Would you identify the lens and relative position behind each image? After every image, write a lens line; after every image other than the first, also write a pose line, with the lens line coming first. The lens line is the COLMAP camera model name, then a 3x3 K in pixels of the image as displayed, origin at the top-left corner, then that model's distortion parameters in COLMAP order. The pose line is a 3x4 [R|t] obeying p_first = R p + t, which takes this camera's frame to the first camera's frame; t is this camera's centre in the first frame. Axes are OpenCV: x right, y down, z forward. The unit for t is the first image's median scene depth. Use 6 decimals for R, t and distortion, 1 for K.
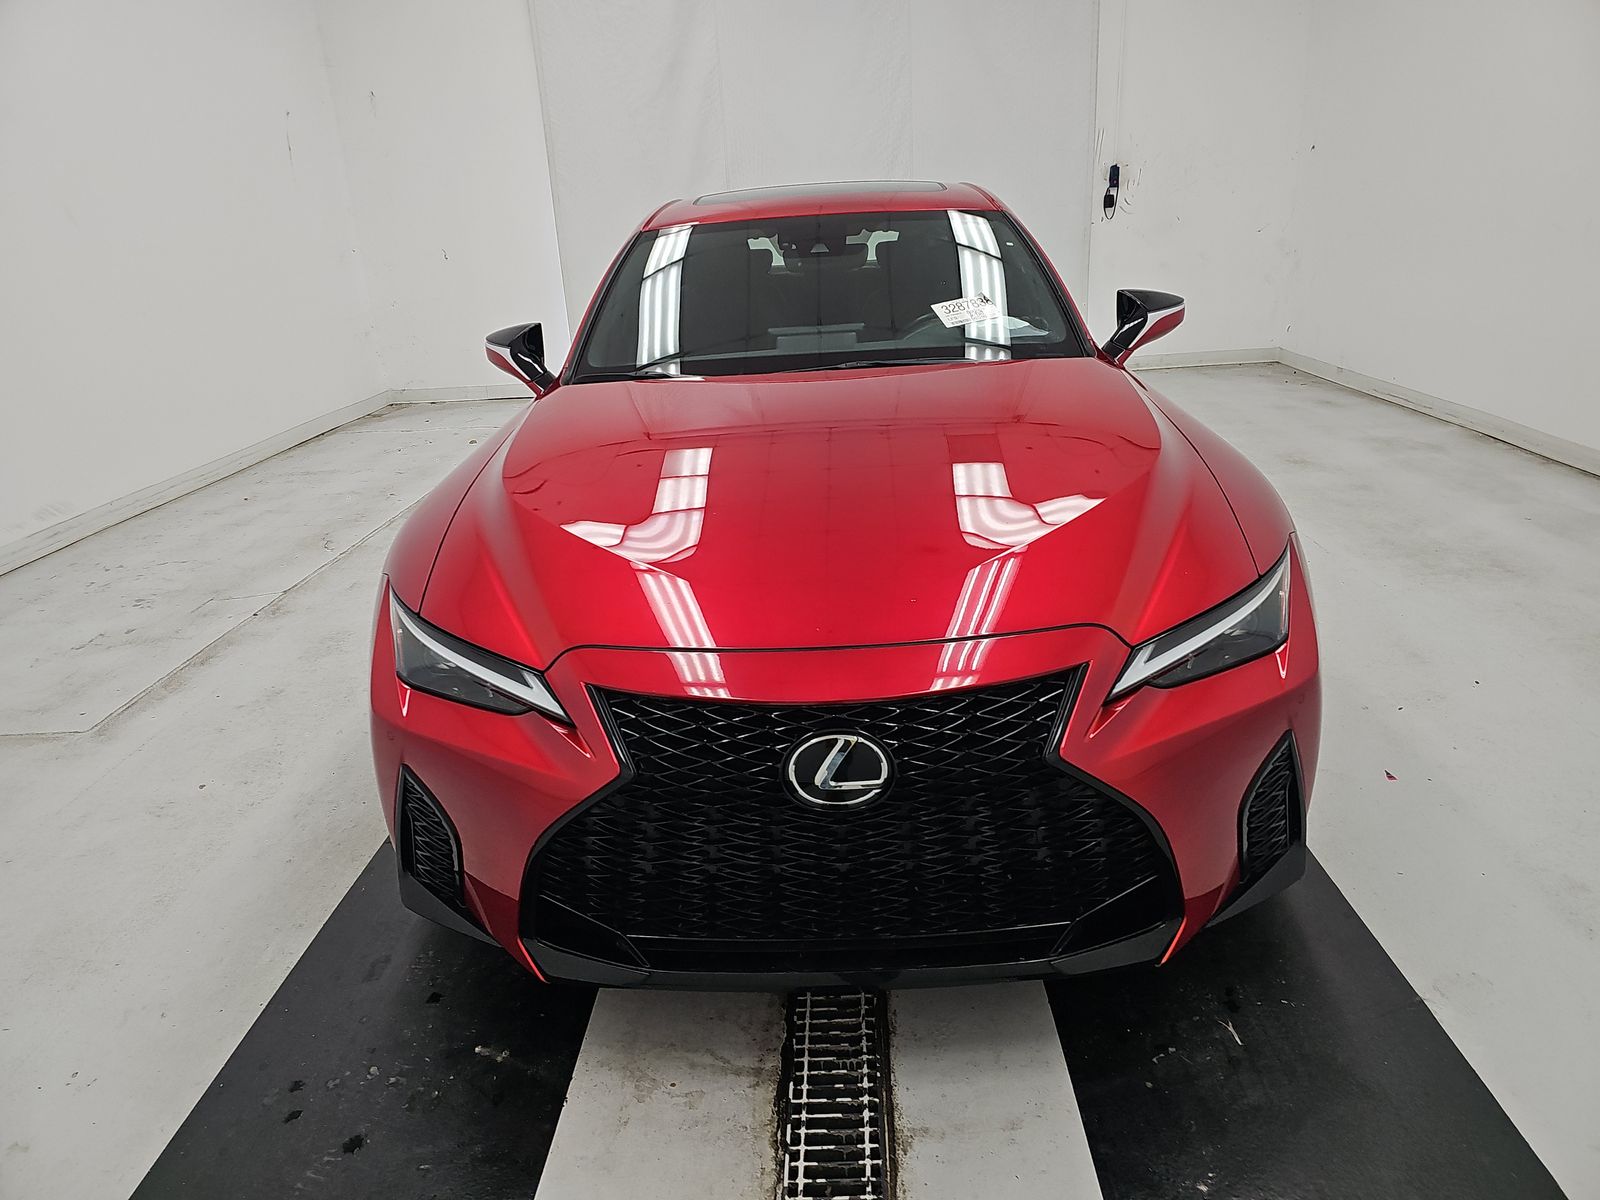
lens RADIAL K [[1061.5, 0, 797.3], [0, 1061.5, 596.8], [0, 0, 1]] dist [0.036326, -0.000181]
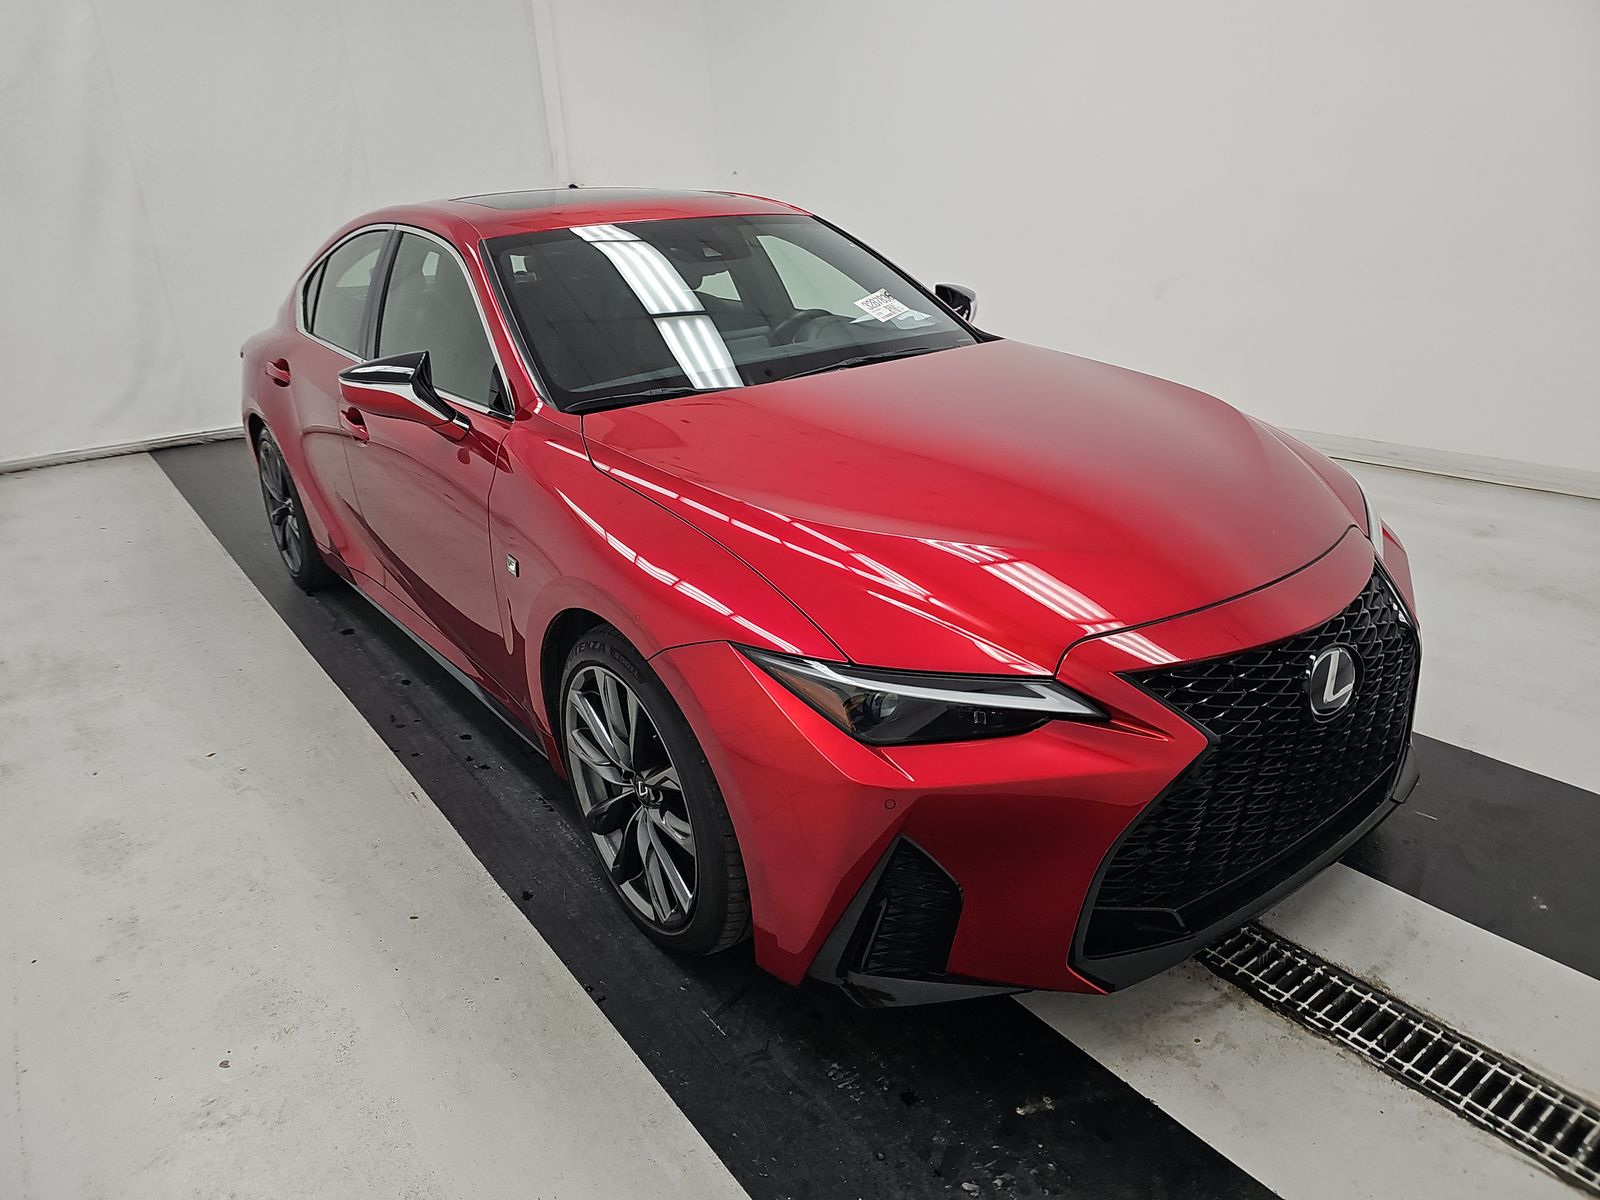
lens RADIAL K [[1065.1, 0, 788.5], [0, 1065.1, 599.2], [0, 0, 1]] dist [0.053878, -0.057676]
pose [[0.784667, -0.205215, 0.584965, -0.927480], [0.218937, 0.974547, 0.048207, -0.089590], [-0.579969, 0.090244, 0.809624, 0.350587]]
